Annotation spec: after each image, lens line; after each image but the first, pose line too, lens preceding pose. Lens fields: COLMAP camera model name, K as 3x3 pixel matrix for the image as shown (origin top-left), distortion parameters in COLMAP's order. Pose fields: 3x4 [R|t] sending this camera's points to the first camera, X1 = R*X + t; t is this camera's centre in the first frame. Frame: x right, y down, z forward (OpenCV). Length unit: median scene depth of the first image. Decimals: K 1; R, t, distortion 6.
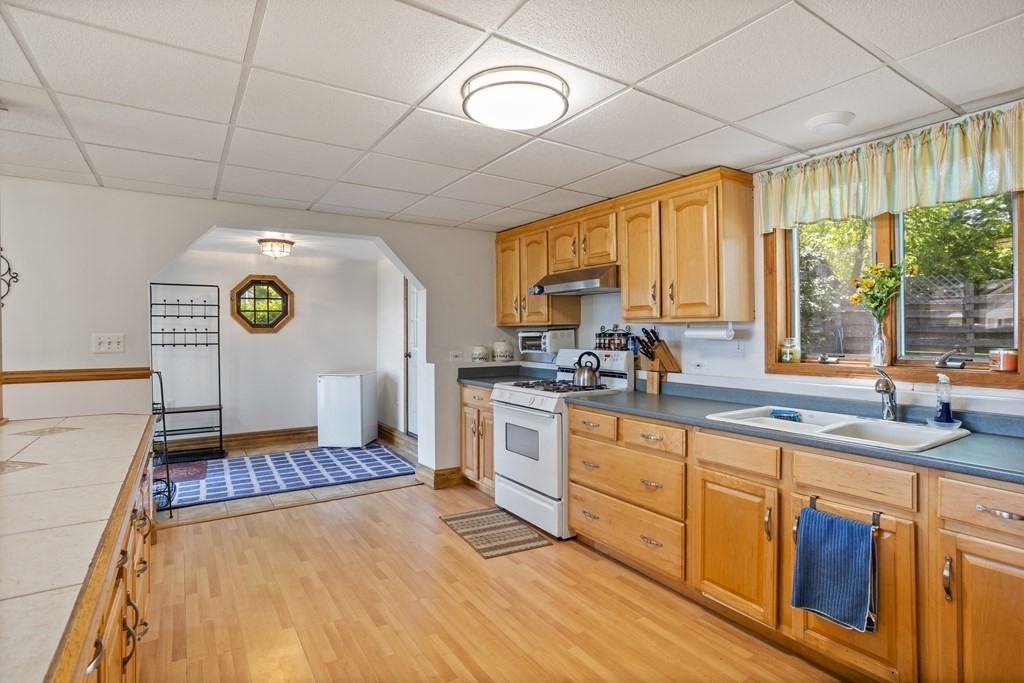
lens RADIAL K [[554.6, 0, 527.5], [0, 554.6, 328.9], [0, 0, 1]] dist [-0.002412, -0.000266]
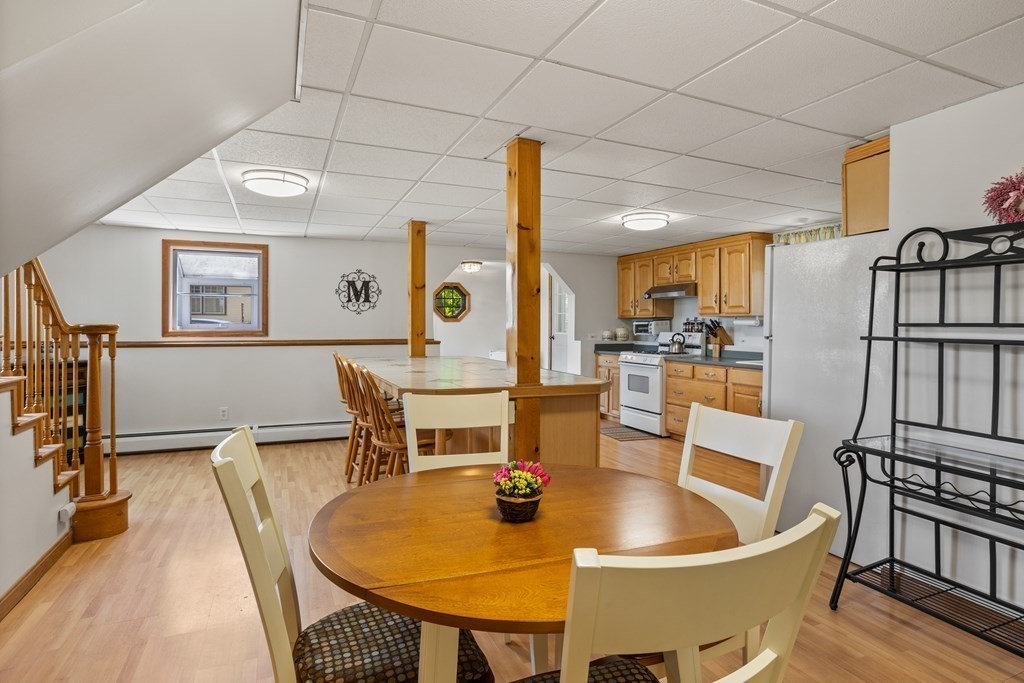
lens RADIAL K [[554.6, 0, 527.5], [0, 554.6, 328.9], [0, 0, 1]] dist [-0.002412, -0.000266]
pose [[0.986608, 0.007697, -0.162926, -0.068535], [-0.005482, 0.999886, 0.014042, 0.006971], [0.163016, -0.012960, 0.986538, -0.745015]]
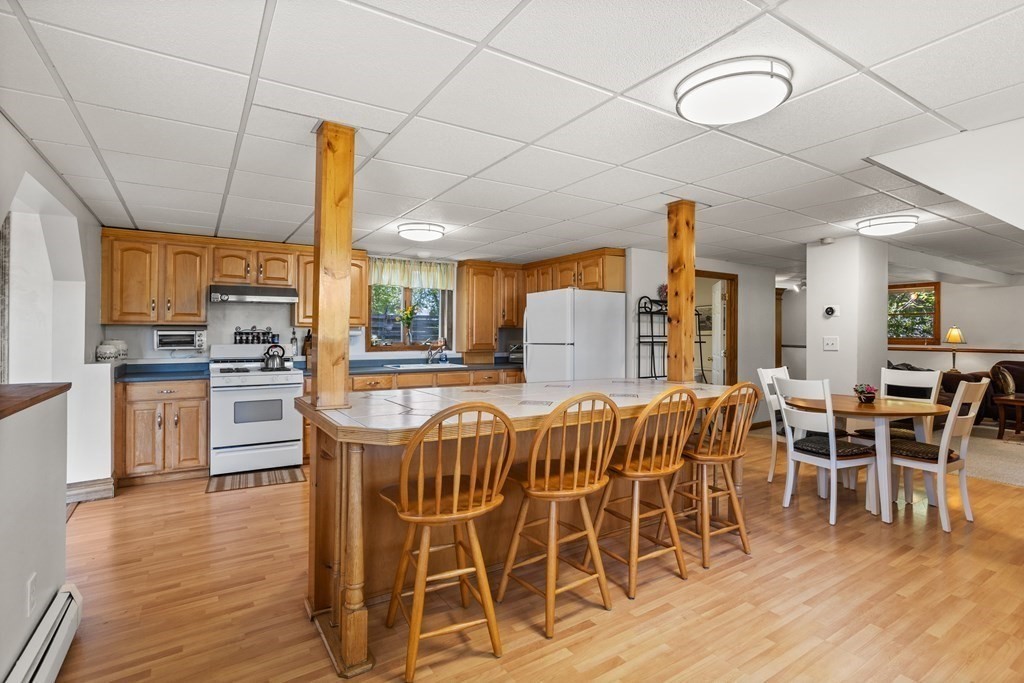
lens RADIAL K [[484.1, 0, 512.0], [0, 484.1, 341.5], [0, 0, 1]] dist [-0.002291, 0.000012]
pose [[0.030574, -0.014456, 0.999428, -1.142294], [-0.010019, 0.999841, 0.014768, 0.007050], [-0.999482, -0.010464, 0.030425, 0.340701]]
